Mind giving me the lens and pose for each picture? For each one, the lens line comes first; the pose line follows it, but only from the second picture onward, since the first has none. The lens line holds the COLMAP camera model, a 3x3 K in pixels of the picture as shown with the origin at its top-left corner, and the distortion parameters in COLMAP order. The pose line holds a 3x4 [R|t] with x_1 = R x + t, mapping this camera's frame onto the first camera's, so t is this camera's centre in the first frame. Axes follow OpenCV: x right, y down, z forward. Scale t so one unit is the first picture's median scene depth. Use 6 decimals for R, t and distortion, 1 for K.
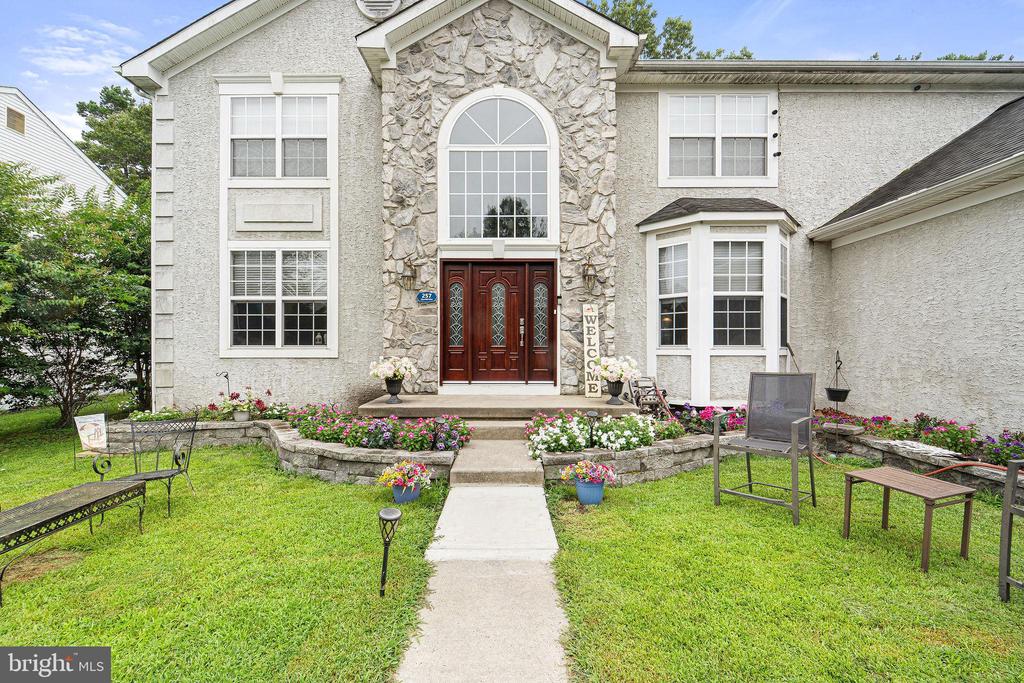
lens RADIAL K [[401.7, 0, 506.5], [0, 401.7, 349.6], [0, 0, 1]] dist [0.000961, -0.000453]
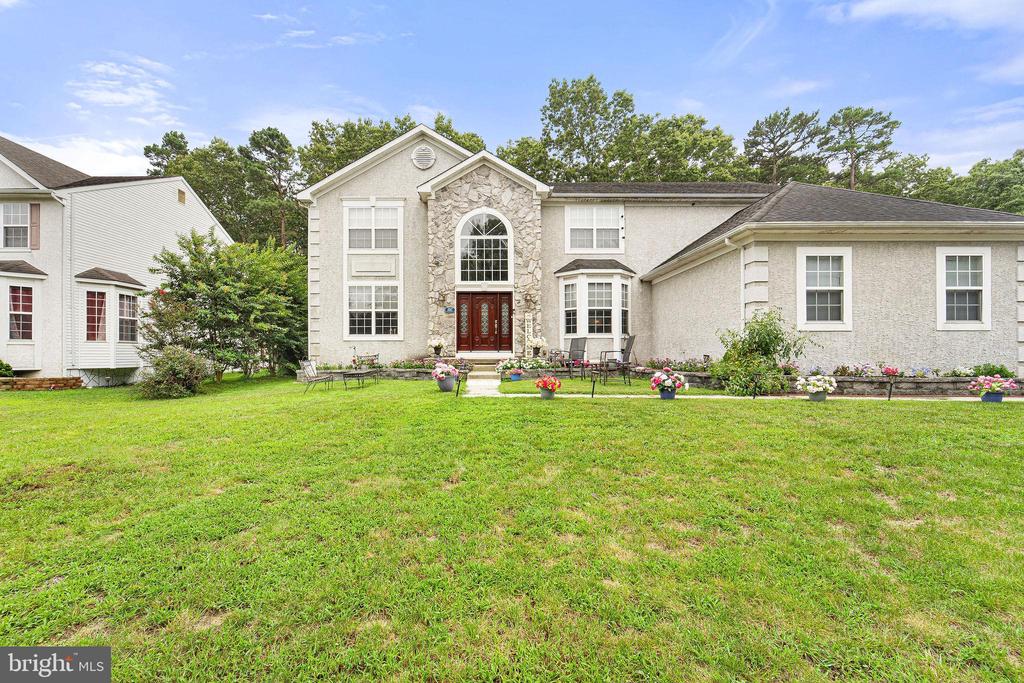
lens RADIAL K [[424.4, 0, 495.9], [0, 424.4, 374.5], [0, 0, 1]] dist [0.006100, -0.001084]
pose [[0.999990, -0.001745, -0.004058, 0.045926], [0.001919, 0.999065, 0.043197, 0.107216], [0.003979, -0.043205, 0.999058, -1.194326]]
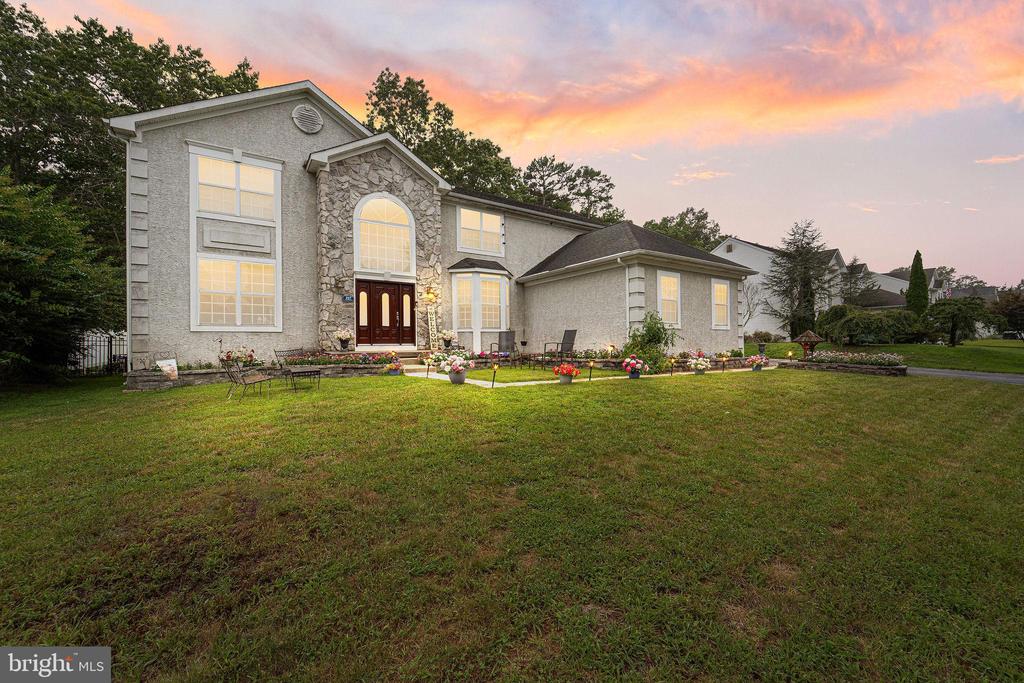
lens RADIAL K [[424.4, 0, 509.5], [0, 424.4, 361.5], [0, 0, 1]] dist [0.006100, -0.001084]
pose [[0.824194, -0.030046, 0.565511, -0.699336], [0.015834, 0.999424, 0.030023, 0.111538], [-0.566087, -0.015790, 0.824194, -1.036658]]
